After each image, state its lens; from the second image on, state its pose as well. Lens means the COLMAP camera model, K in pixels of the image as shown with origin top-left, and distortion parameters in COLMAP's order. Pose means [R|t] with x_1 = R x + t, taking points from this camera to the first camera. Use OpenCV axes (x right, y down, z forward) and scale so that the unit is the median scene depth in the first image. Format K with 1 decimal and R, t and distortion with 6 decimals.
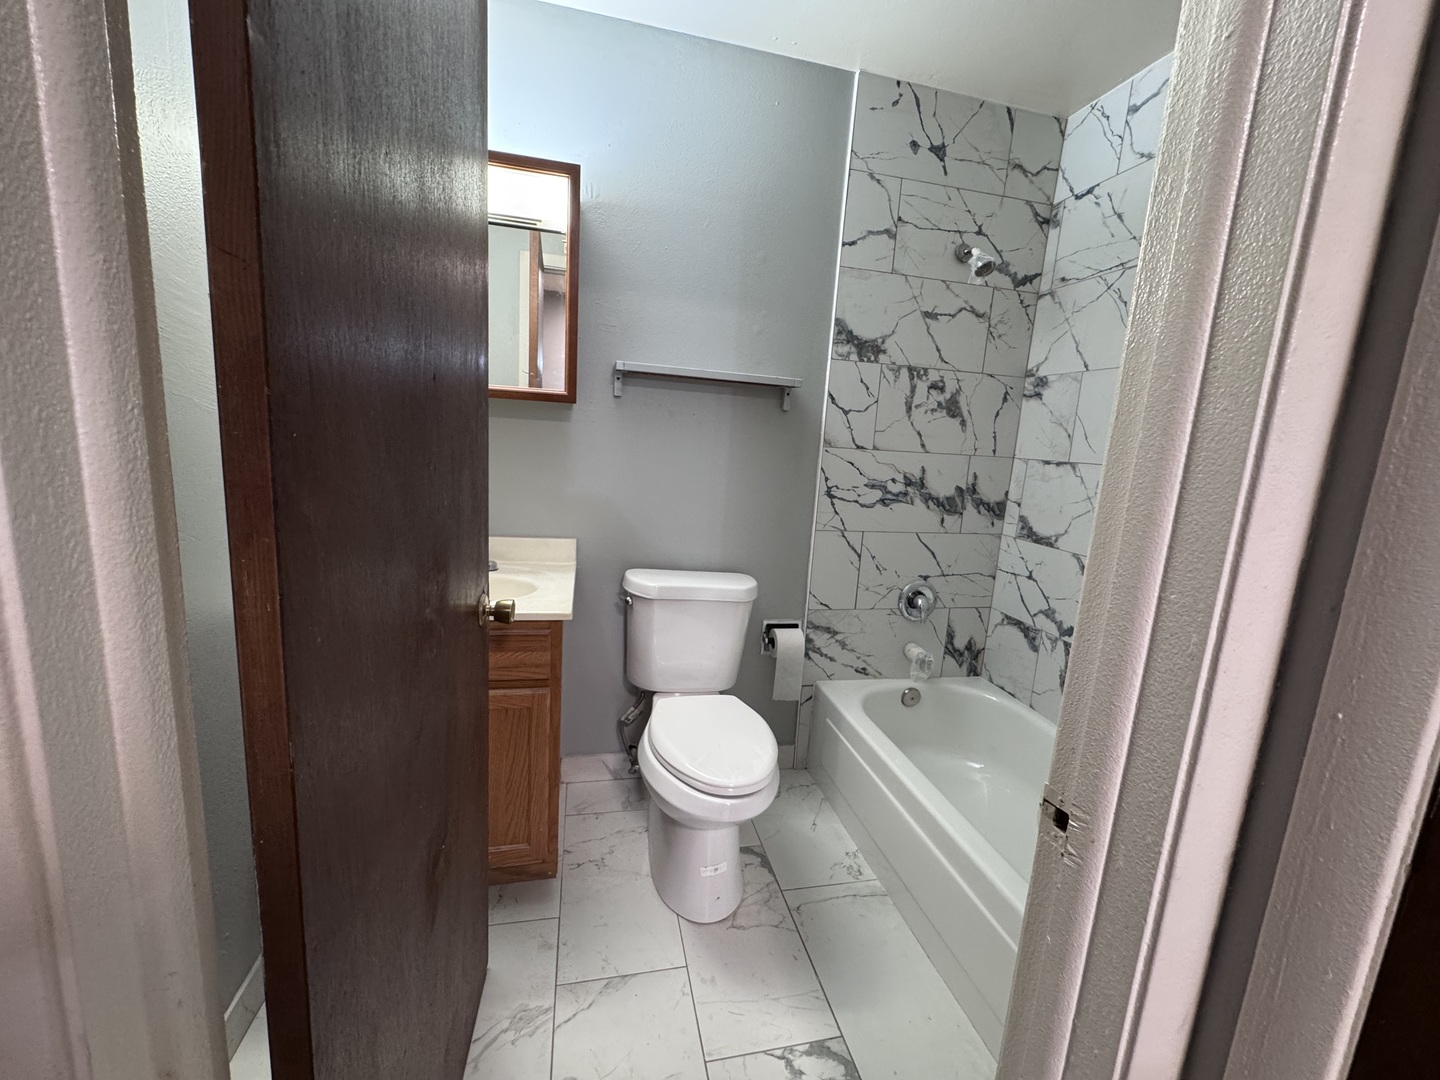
lens RADIAL K [[576.4, 0, 720.0], [0, 576.4, 540.0], [0, 0, 1]] dist [-0.005755, 0.000569]
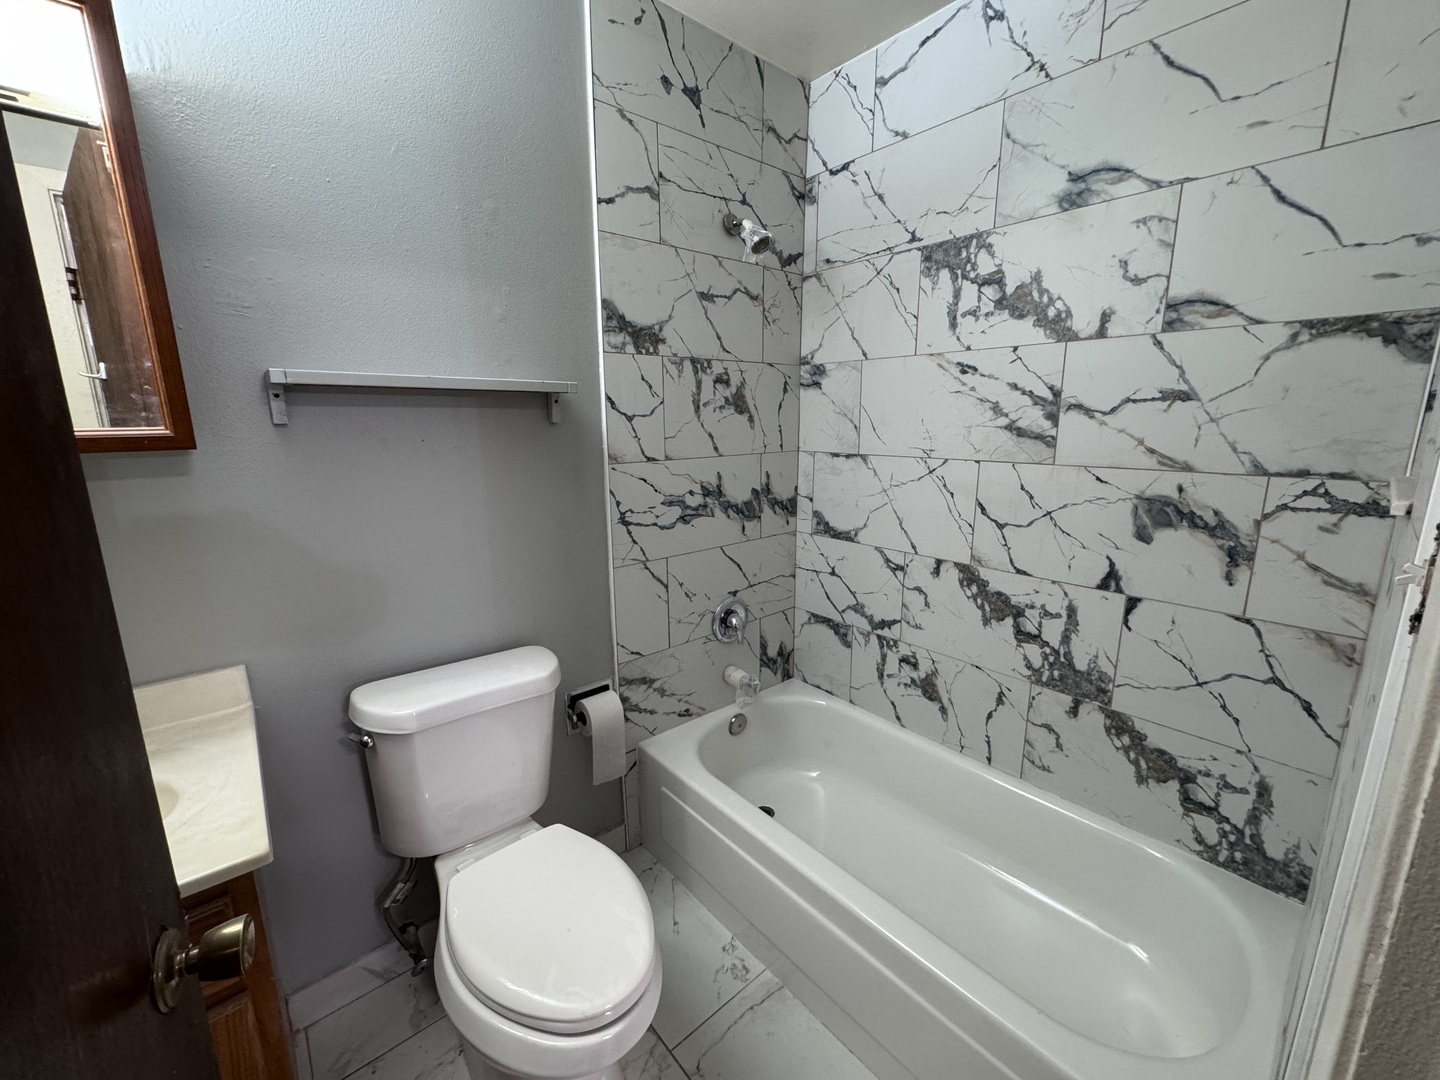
lens RADIAL K [[576.4, 0, 720.0], [0, 576.4, 540.0], [0, 0, 1]] dist [-0.005755, 0.000569]
pose [[0.883376, -0.163874, 0.439081, -0.049080], [0.143900, 0.986461, 0.078659, -0.098661], [-0.446027, -0.006302, 0.894997, 0.223656]]
